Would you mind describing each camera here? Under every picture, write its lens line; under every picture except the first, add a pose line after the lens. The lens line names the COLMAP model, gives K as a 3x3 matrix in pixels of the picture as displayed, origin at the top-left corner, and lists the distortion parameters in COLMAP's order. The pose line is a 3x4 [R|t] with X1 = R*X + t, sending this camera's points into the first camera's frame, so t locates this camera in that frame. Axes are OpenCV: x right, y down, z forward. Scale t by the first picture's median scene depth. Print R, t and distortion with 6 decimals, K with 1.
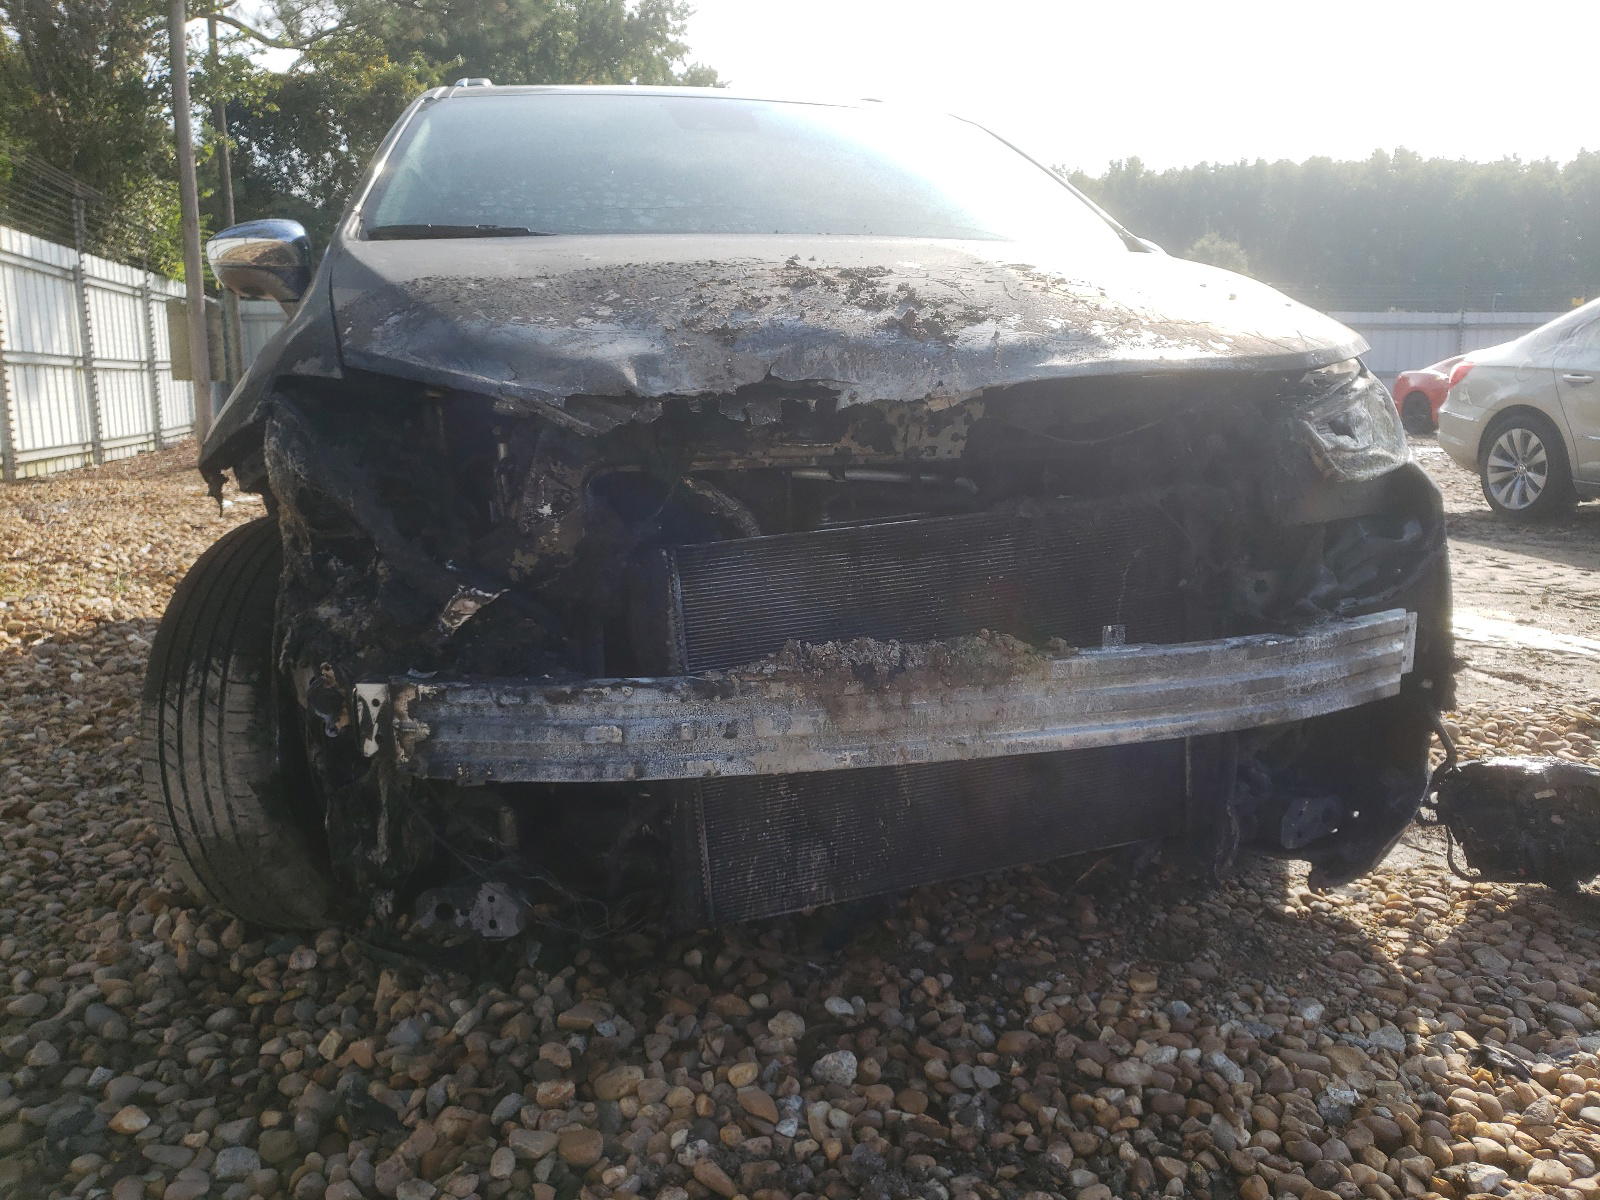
lens RADIAL K [[1213.0, 0, 786.7], [0, 1213.0, 559.2], [0, 0, 1]] dist [0.058581, -0.044123]
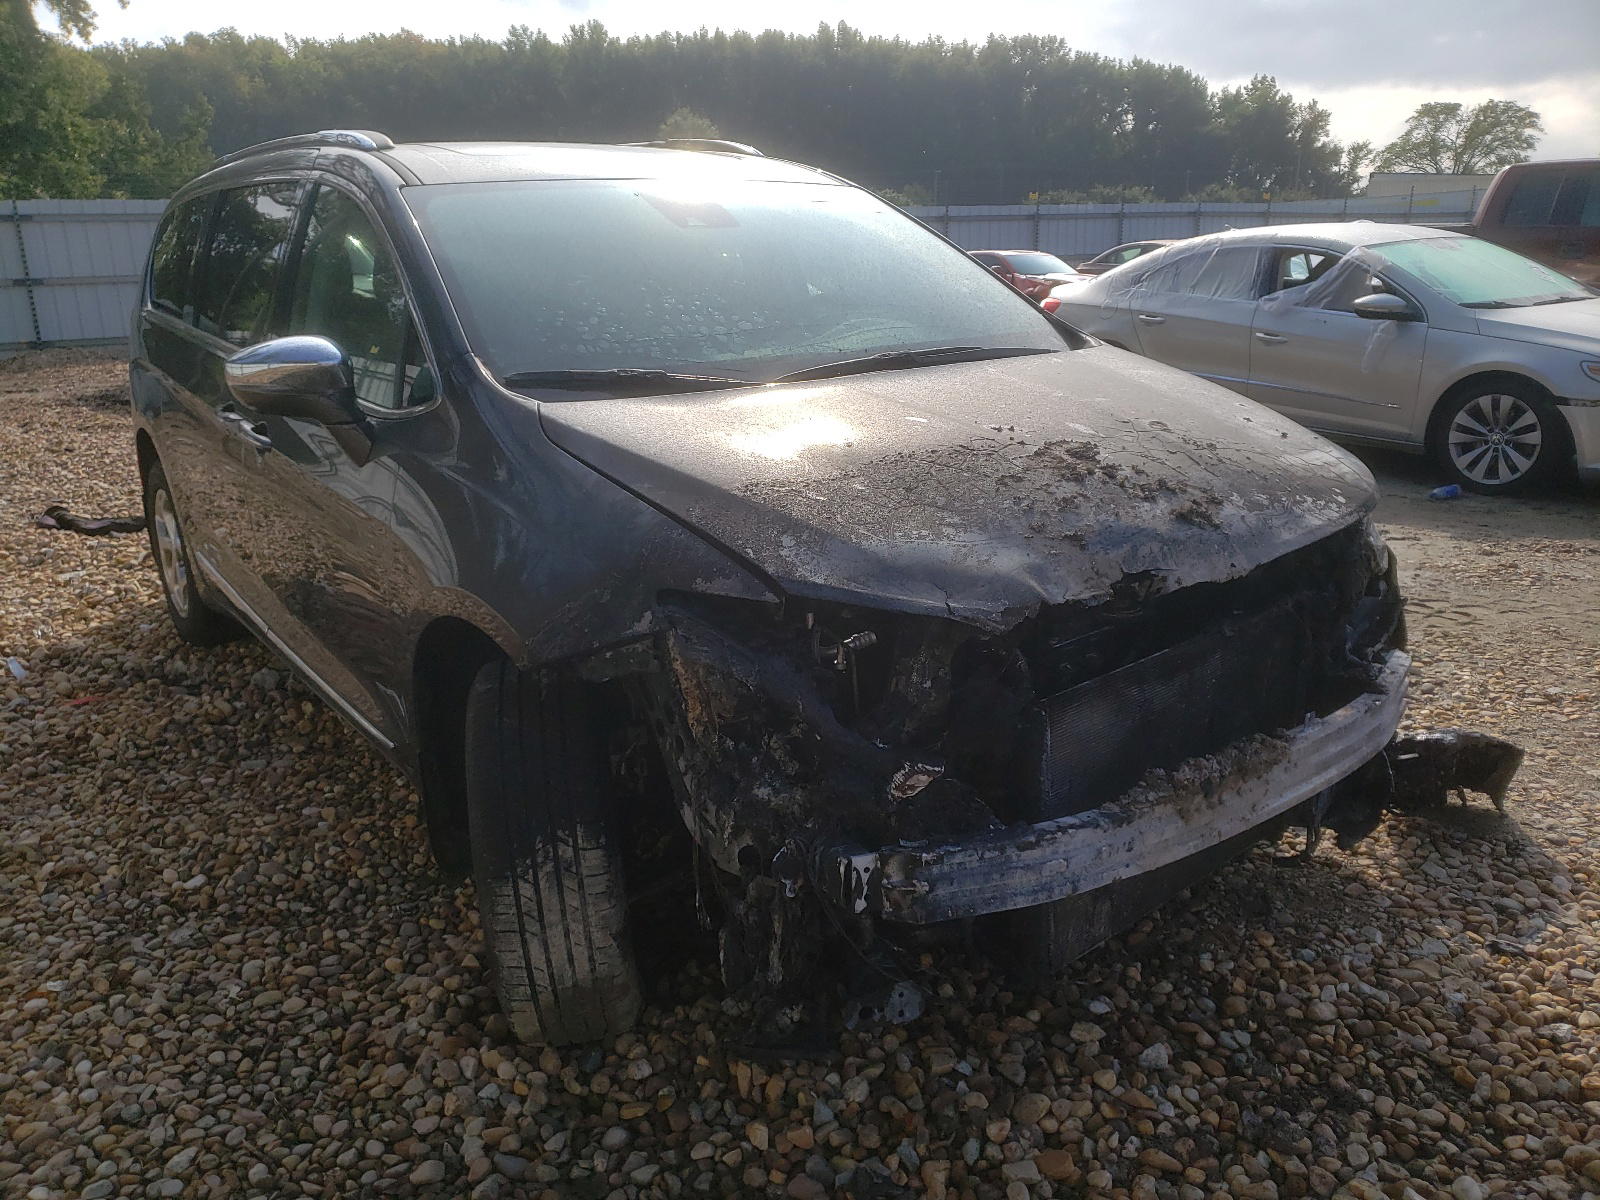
lens RADIAL K [[1213.0, 0, 807.7], [0, 1213.0, 591.6], [0, 0, 1]] dist [0.058581, -0.044123]
pose [[0.930135, -0.112323, 0.349617, -0.740295], [0.075626, 0.990255, 0.116946, -0.290142], [-0.359346, -0.082335, 0.929565, -0.091634]]
